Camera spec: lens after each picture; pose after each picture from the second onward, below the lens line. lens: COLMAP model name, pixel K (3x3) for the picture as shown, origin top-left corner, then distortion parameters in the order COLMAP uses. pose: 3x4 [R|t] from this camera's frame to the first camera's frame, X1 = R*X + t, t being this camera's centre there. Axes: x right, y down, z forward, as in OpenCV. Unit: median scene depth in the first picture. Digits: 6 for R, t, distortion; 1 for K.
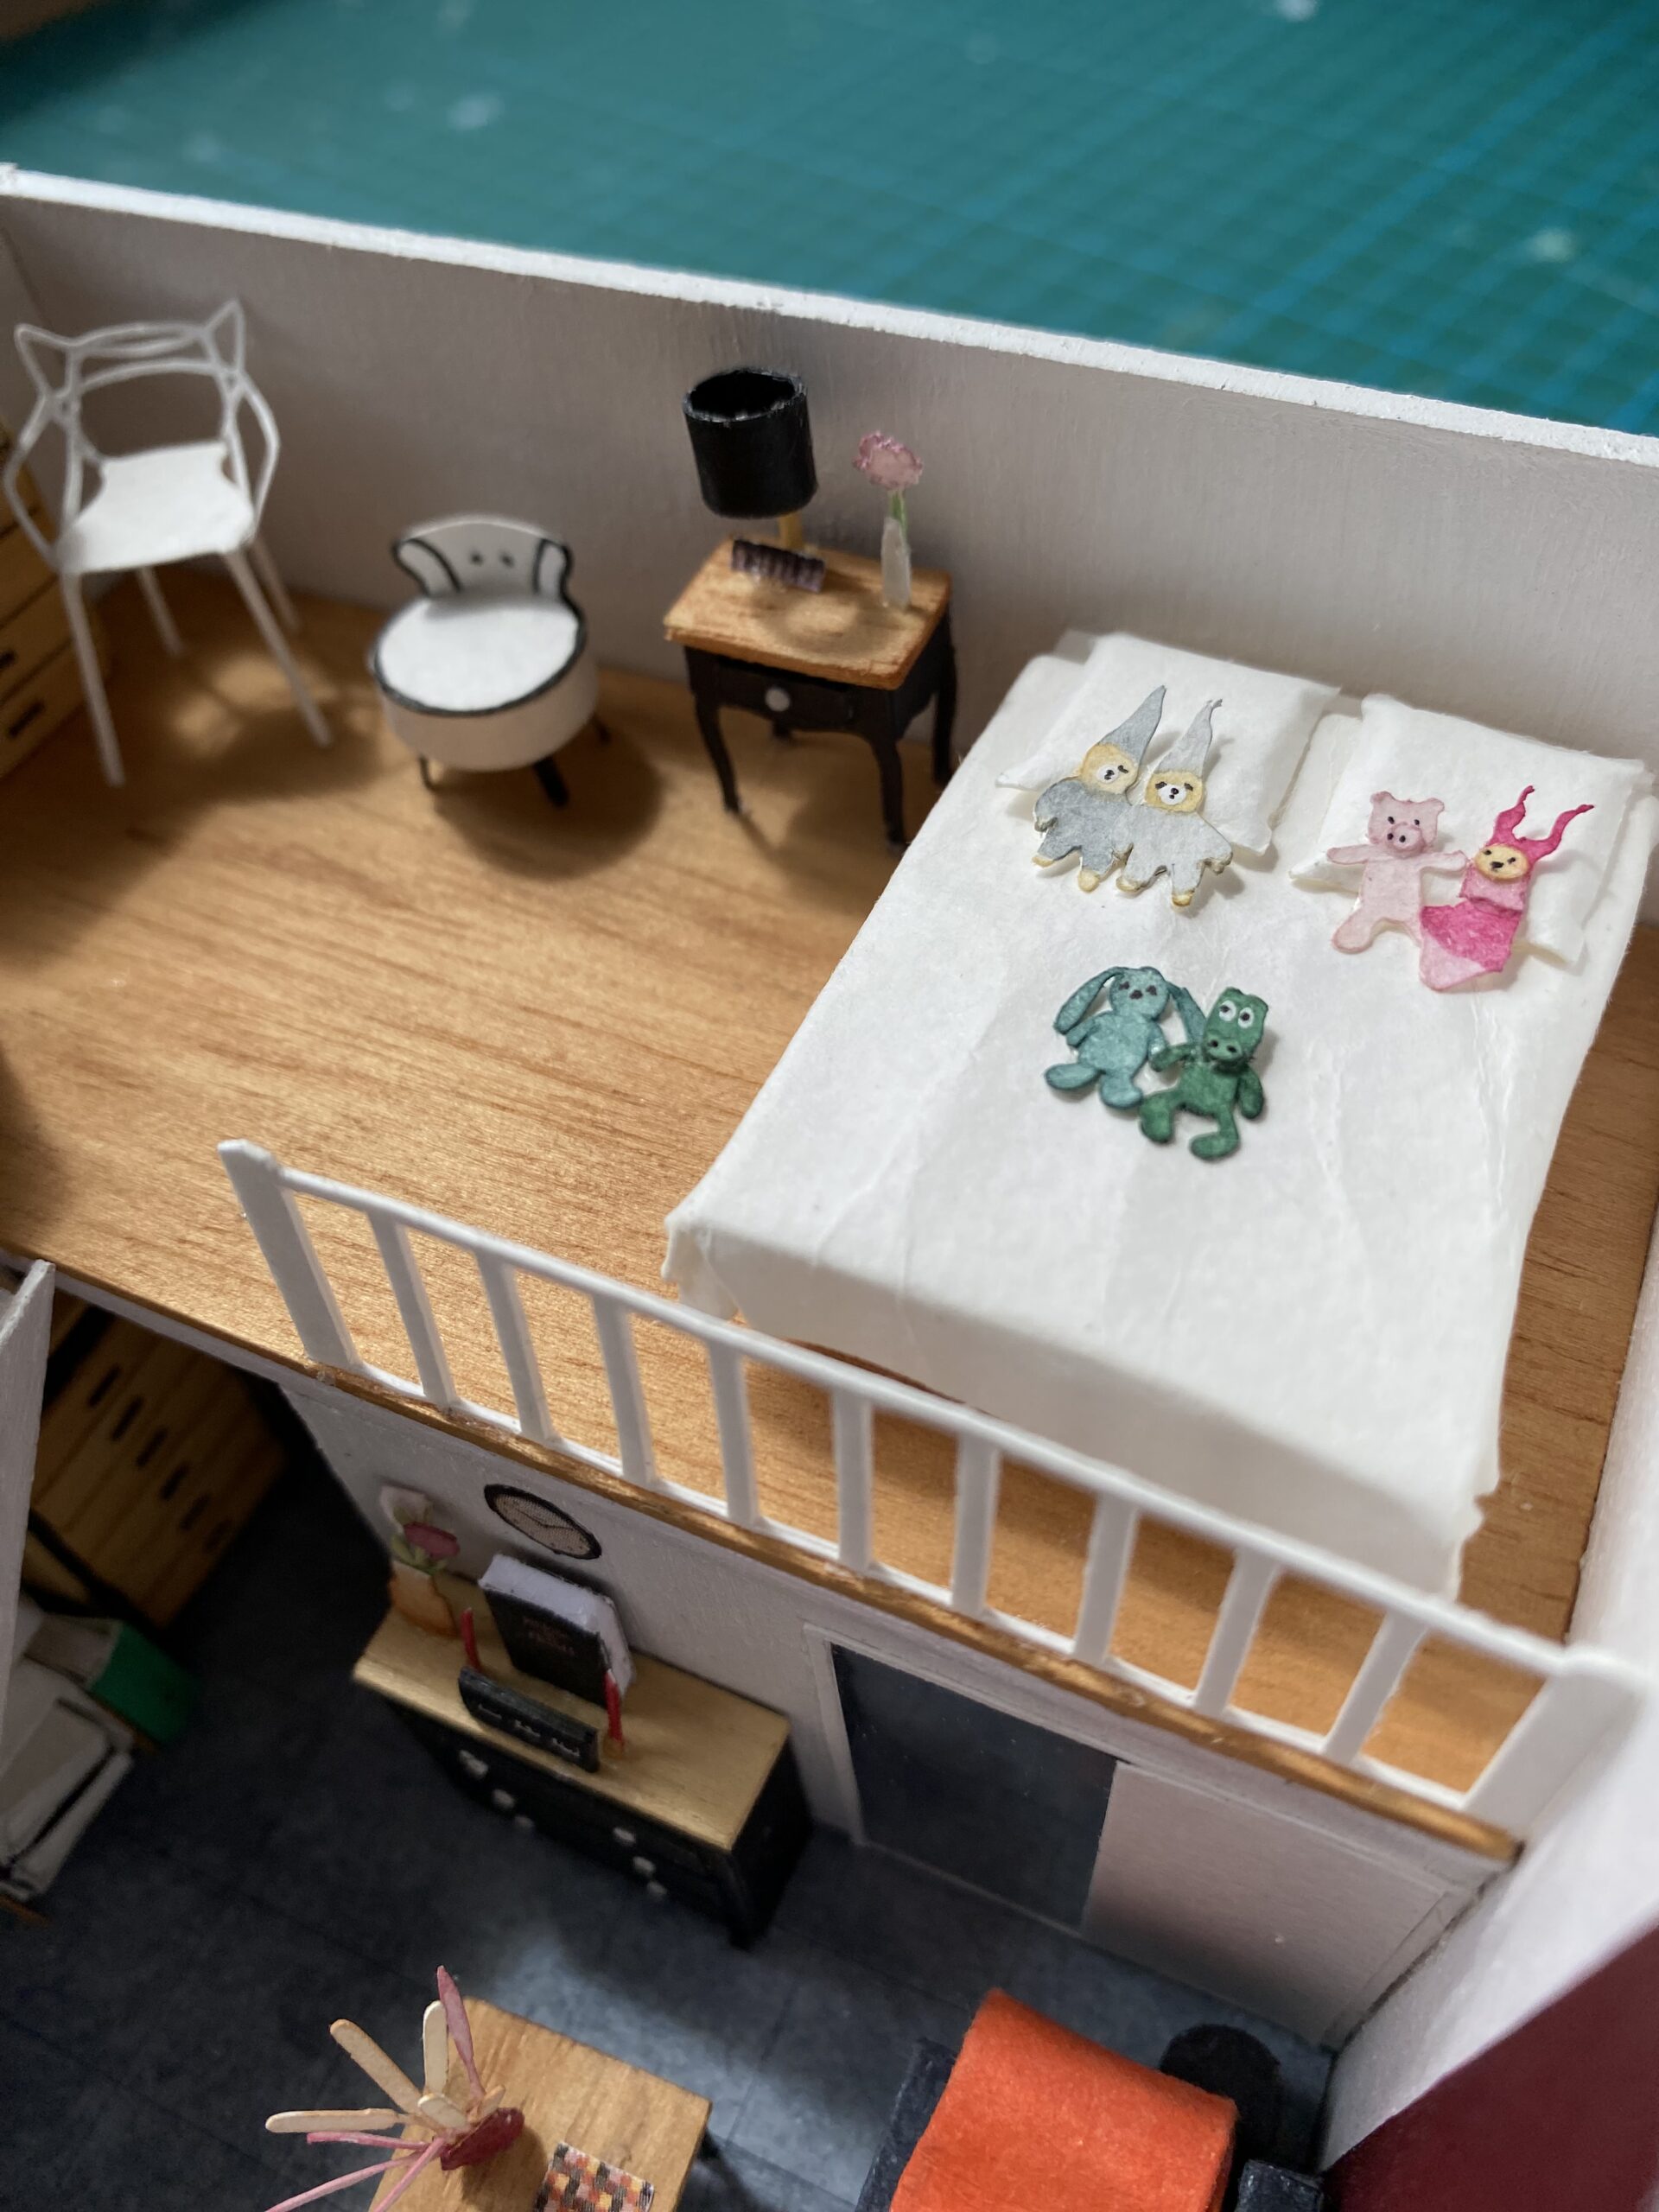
lens RADIAL K [[1851.6, 0, 833.0], [0, 1851.6, 1170.6], [0, 0, 1]] dist [-0.048247, 0.003813]
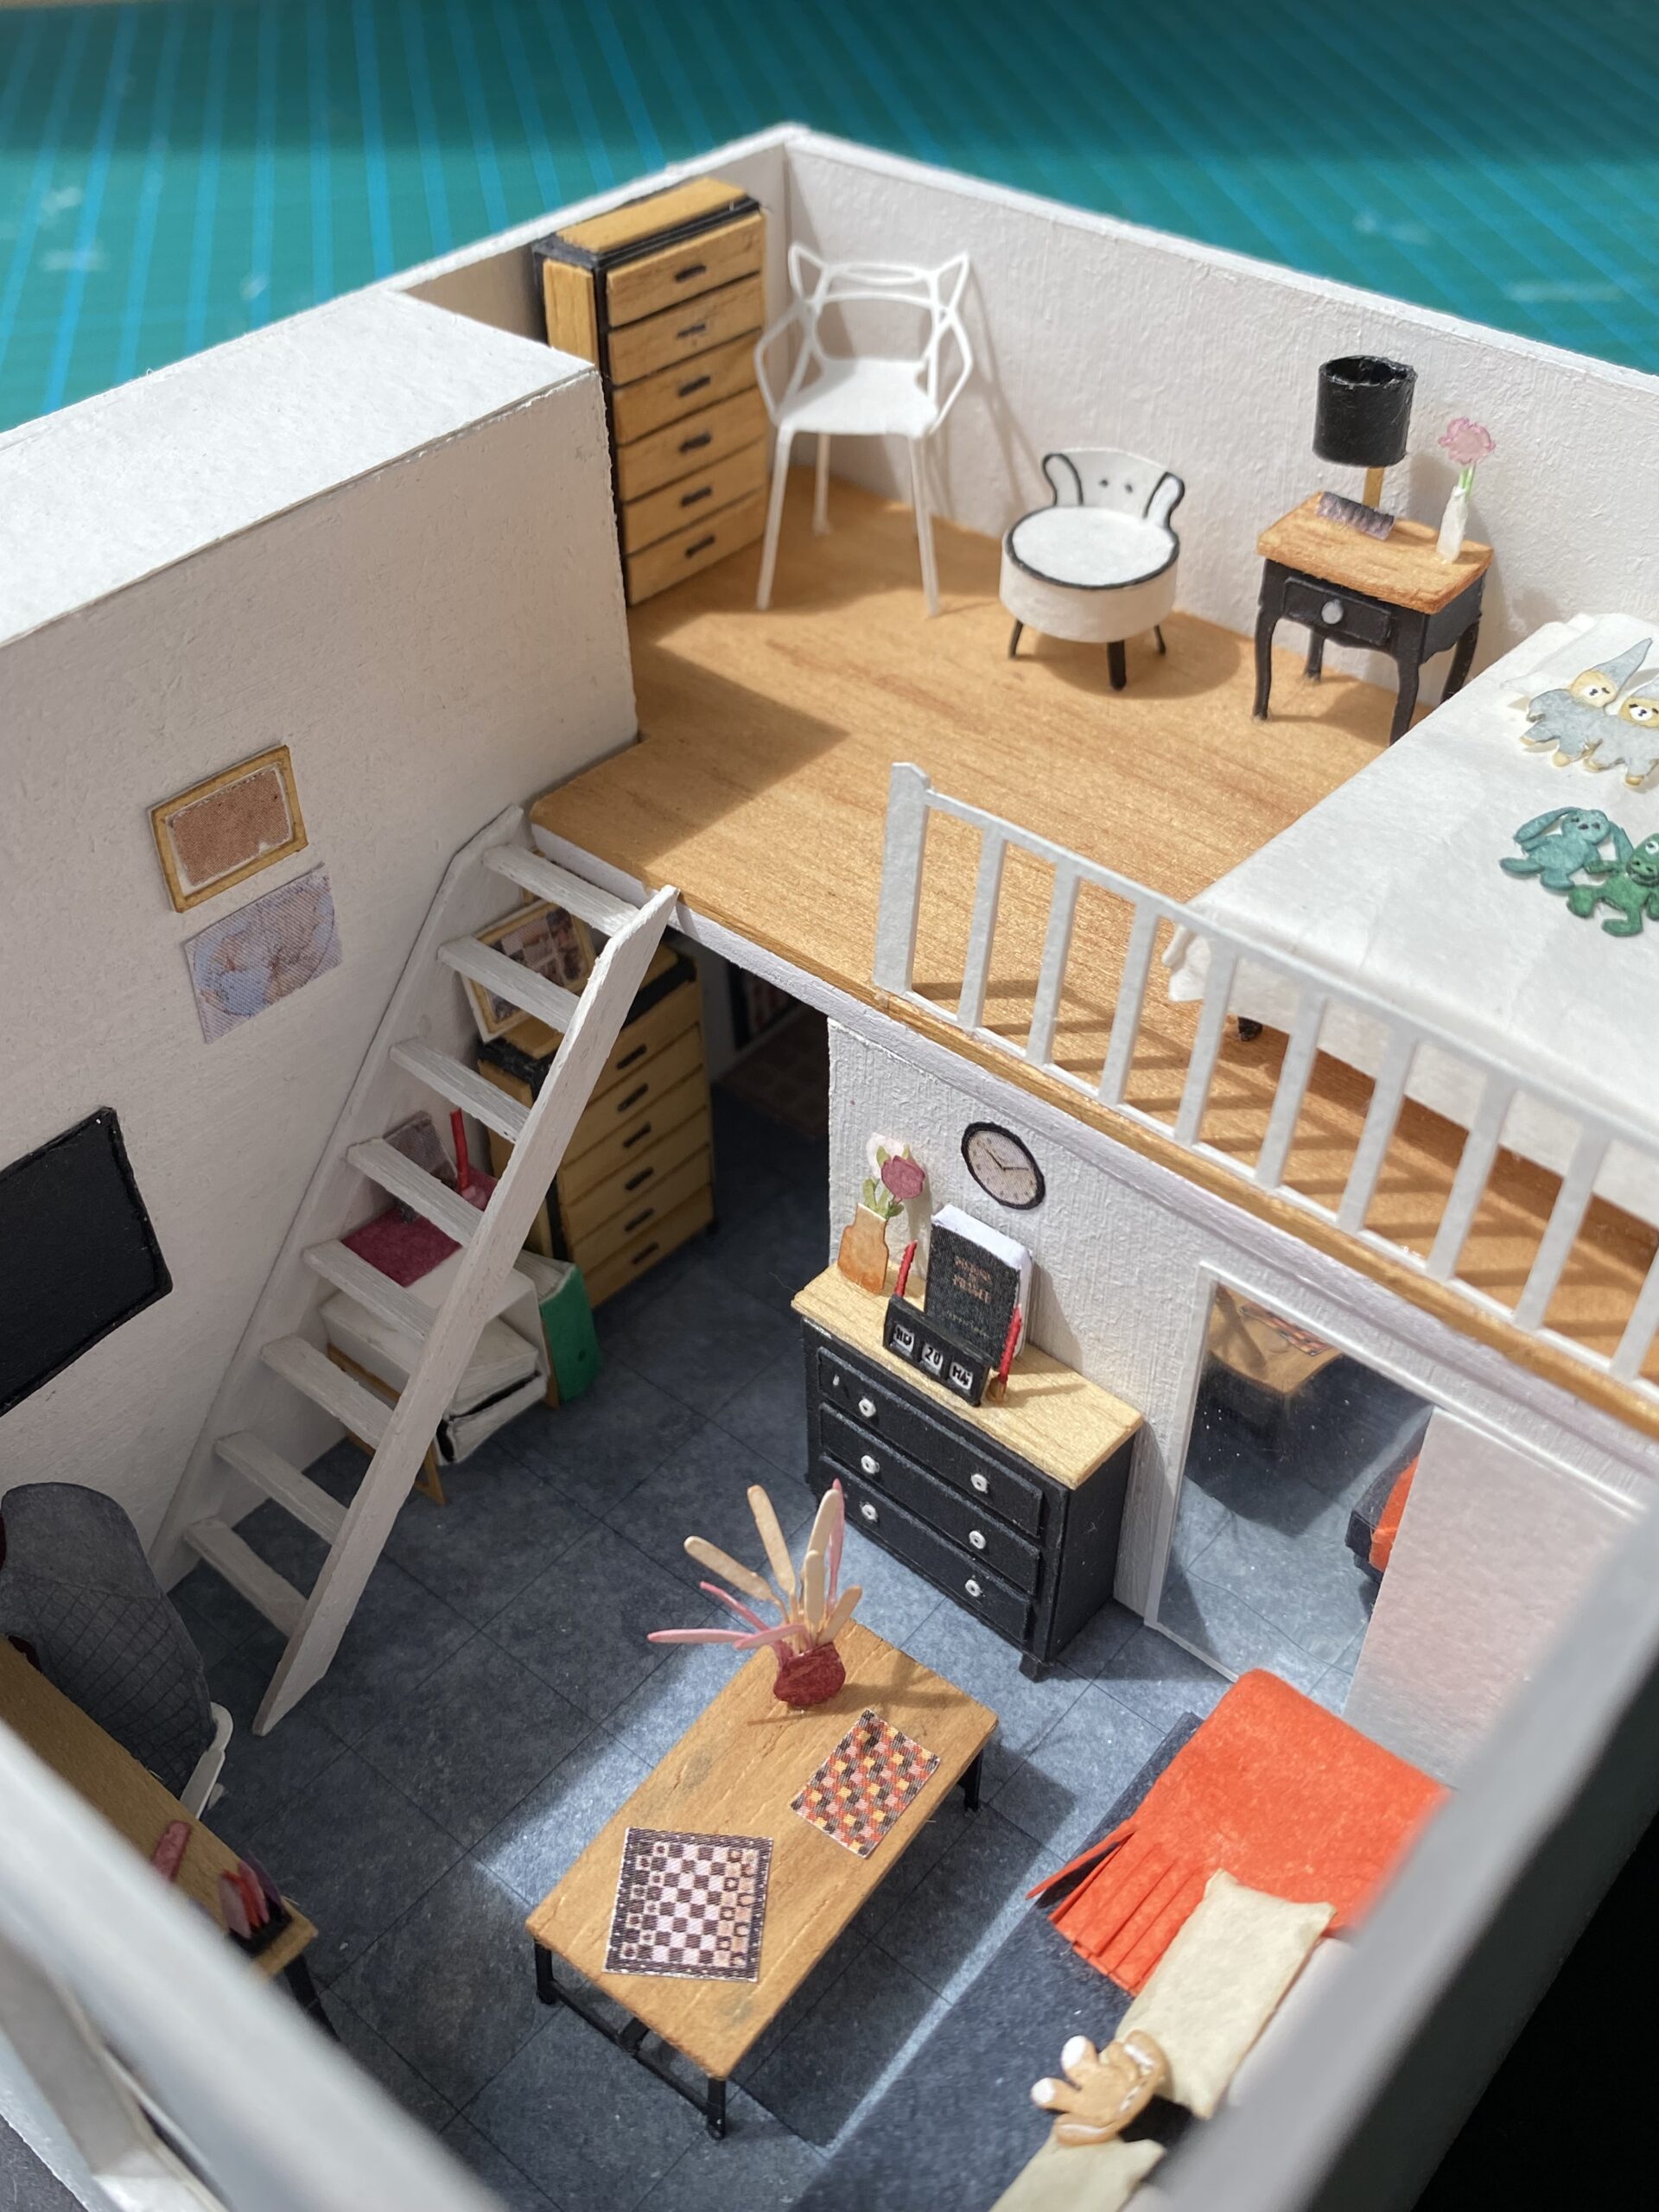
lens RADIAL K [[2074.6, 0, 829.5], [0, 2074.6, 1106.0], [0, 0, 1]] dist [-0.012537, -0.014190]
pose [[0.956818, 0.237753, -0.167248, -0.046210], [-0.258682, 0.958874, -0.116810, 0.348640], [0.132597, 0.155030, 0.978971, -0.406301]]
